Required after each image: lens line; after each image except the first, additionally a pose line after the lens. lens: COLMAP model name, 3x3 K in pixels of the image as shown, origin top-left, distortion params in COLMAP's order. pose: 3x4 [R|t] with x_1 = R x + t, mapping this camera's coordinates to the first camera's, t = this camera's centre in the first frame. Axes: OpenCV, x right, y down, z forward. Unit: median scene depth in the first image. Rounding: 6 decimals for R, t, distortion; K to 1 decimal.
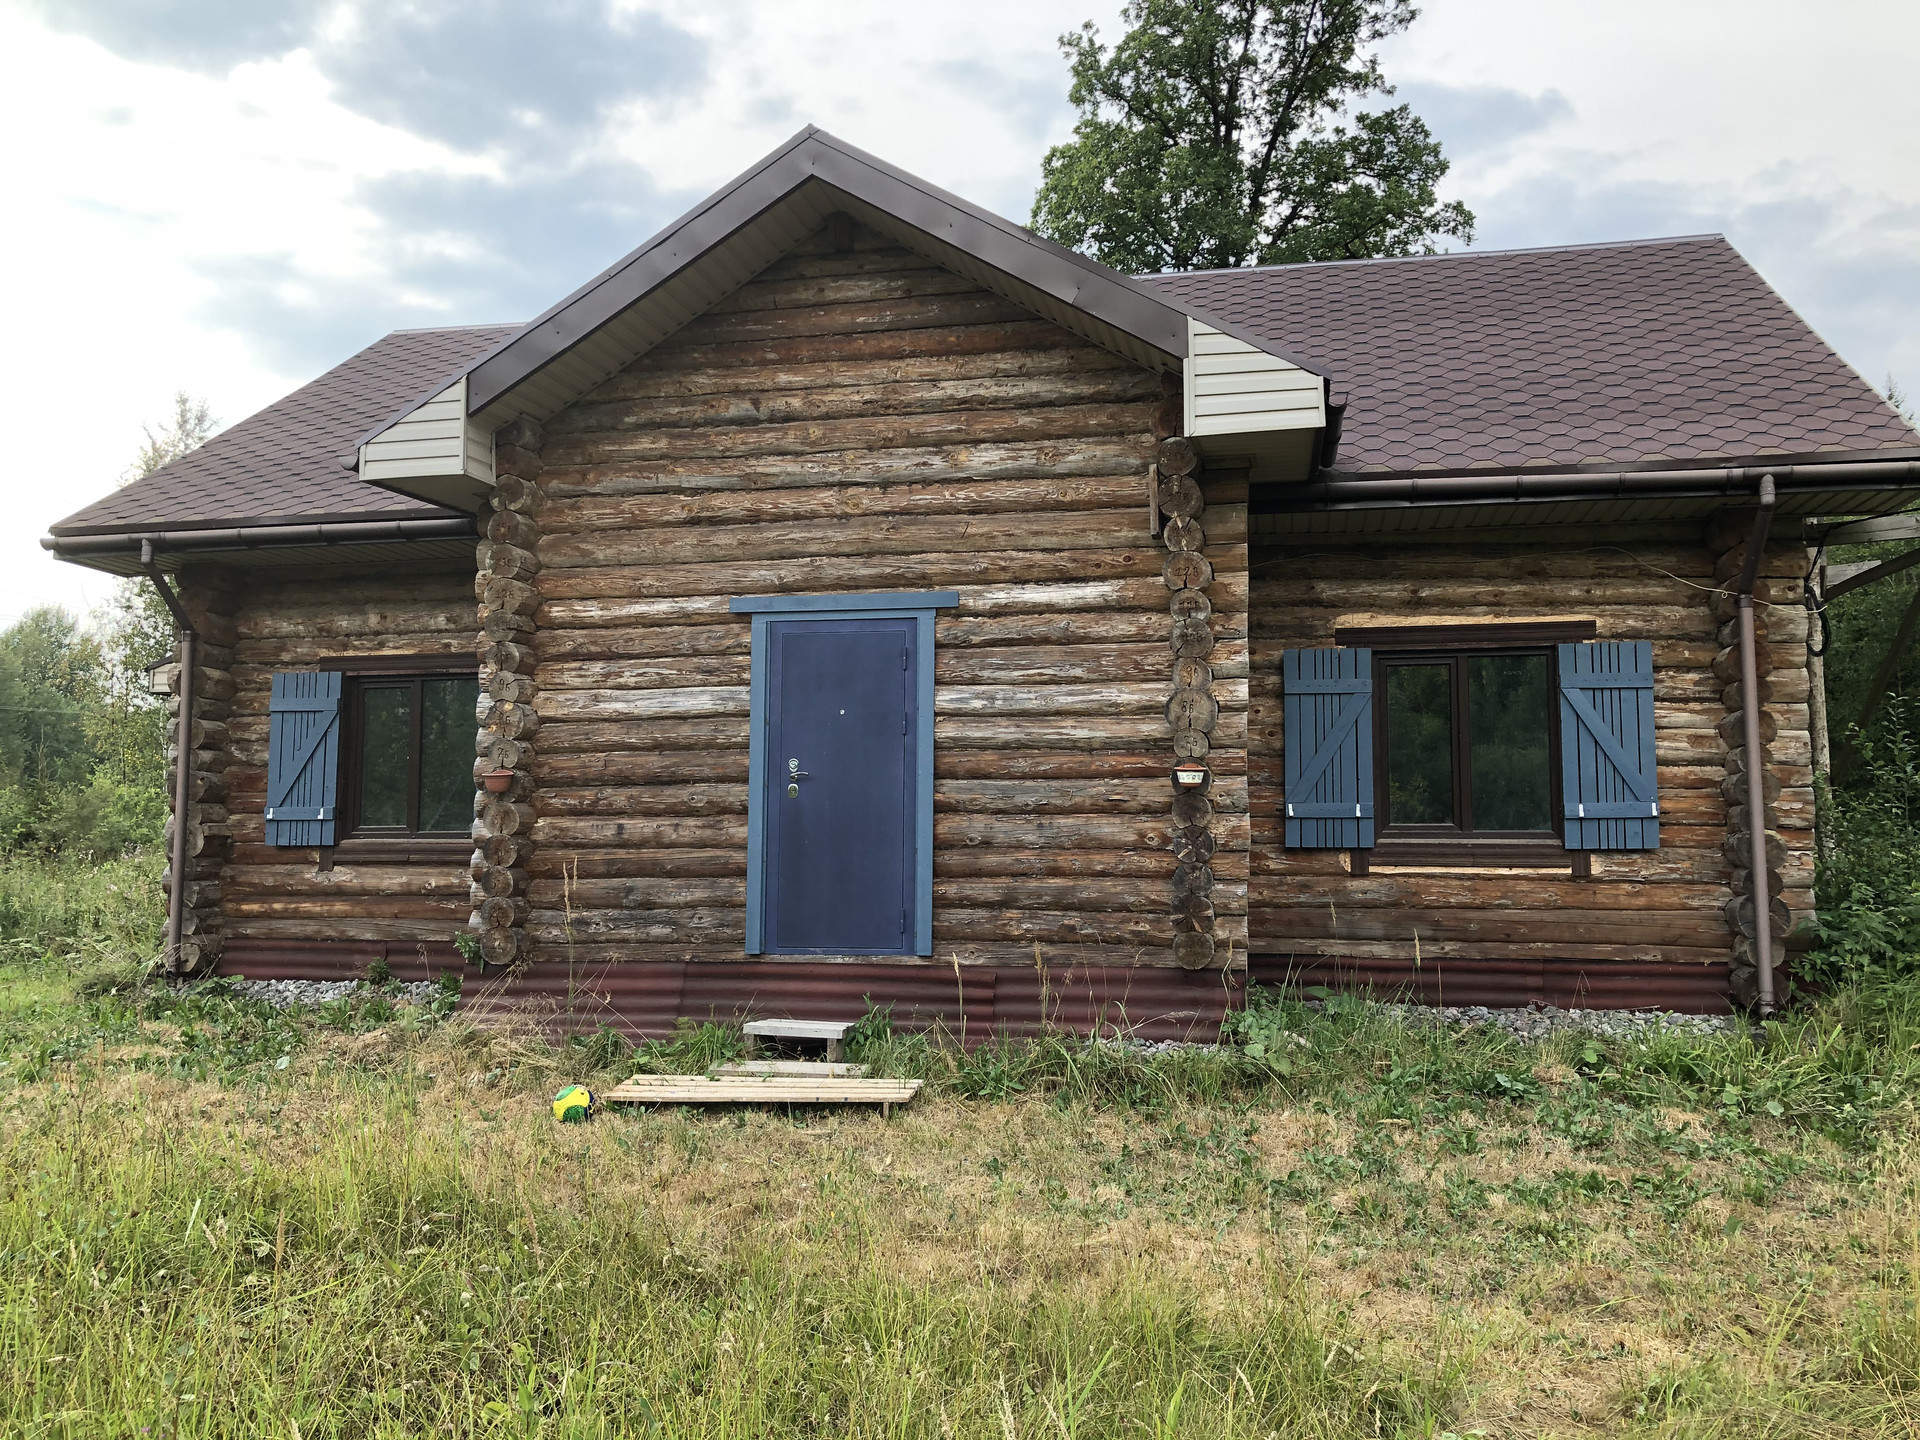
lens RADIAL K [[1566.7, 0, 959.6], [0, 1566.7, 721.6], [0, 0, 1]] dist [-0.000151, 0.006856]
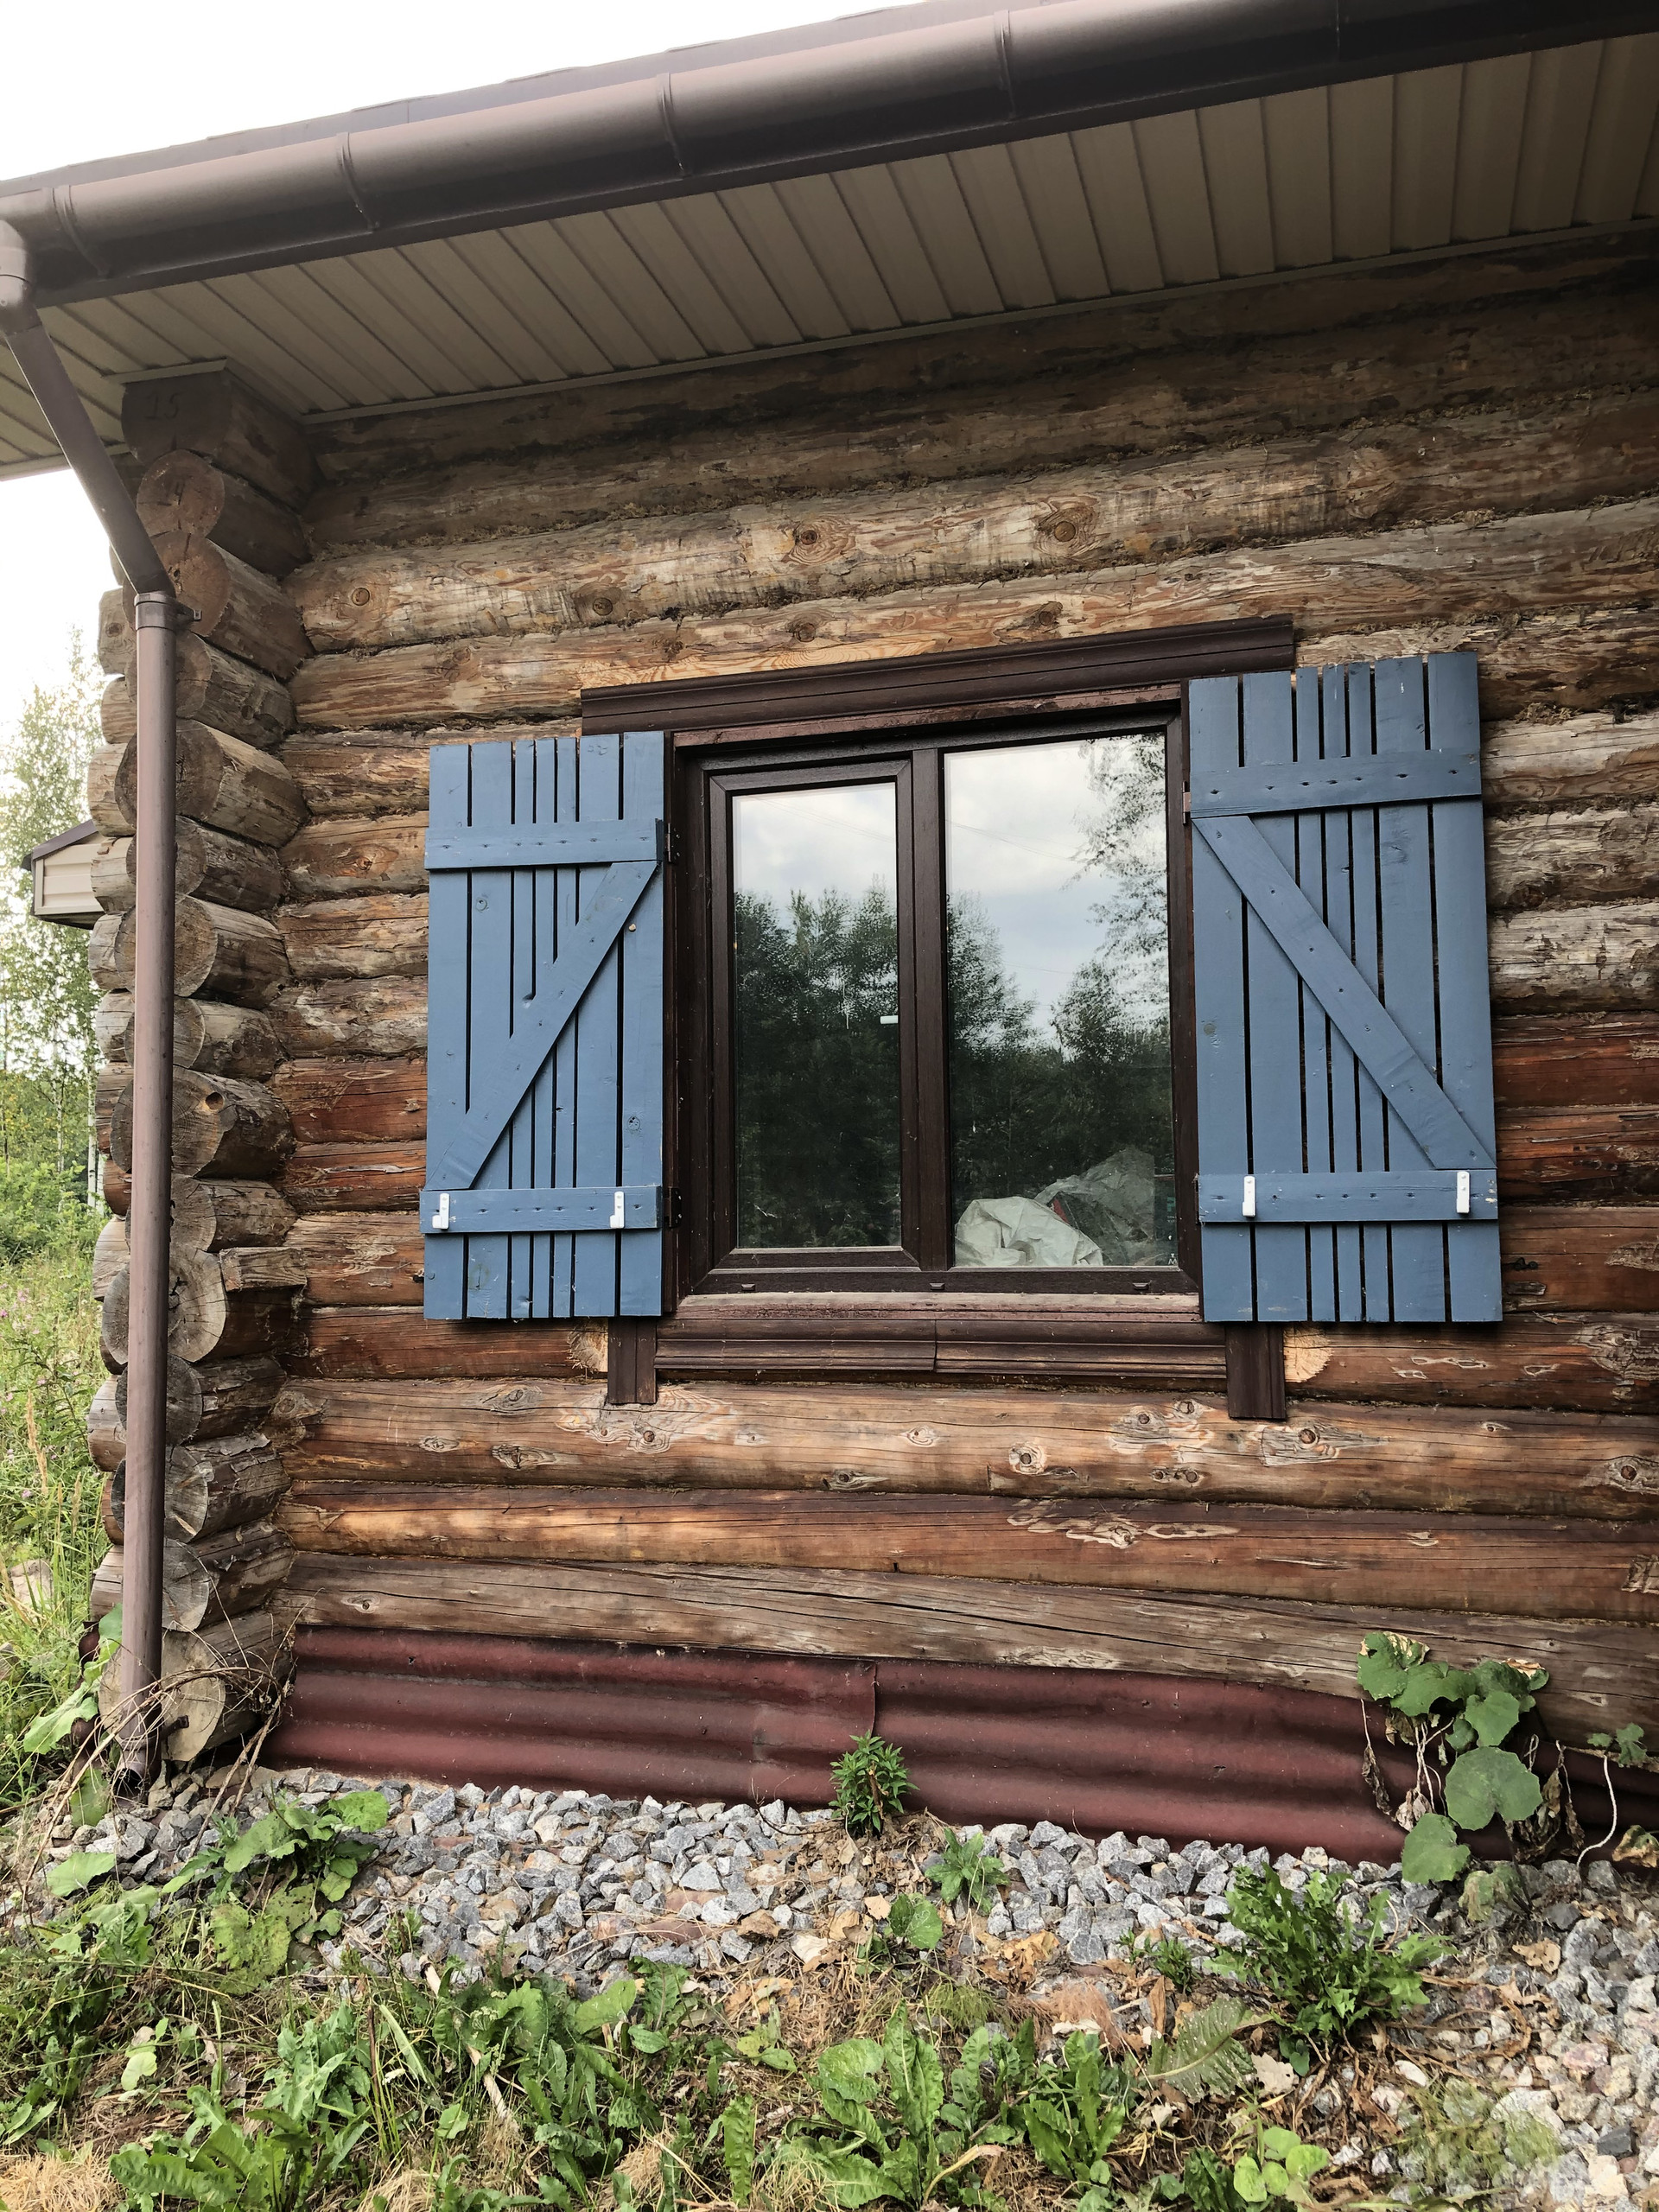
lens RADIAL K [[1804.9, 0, 832.6], [0, 1804.9, 1102.8], [0, 0, 1]] dist [-0.000151, 0.006856]
pose [[0.997918, -0.017043, -0.062198, -0.344397], [0.017714, 0.999791, 0.010239, 0.035969], [0.062011, -0.011320, 0.998011, 0.664339]]
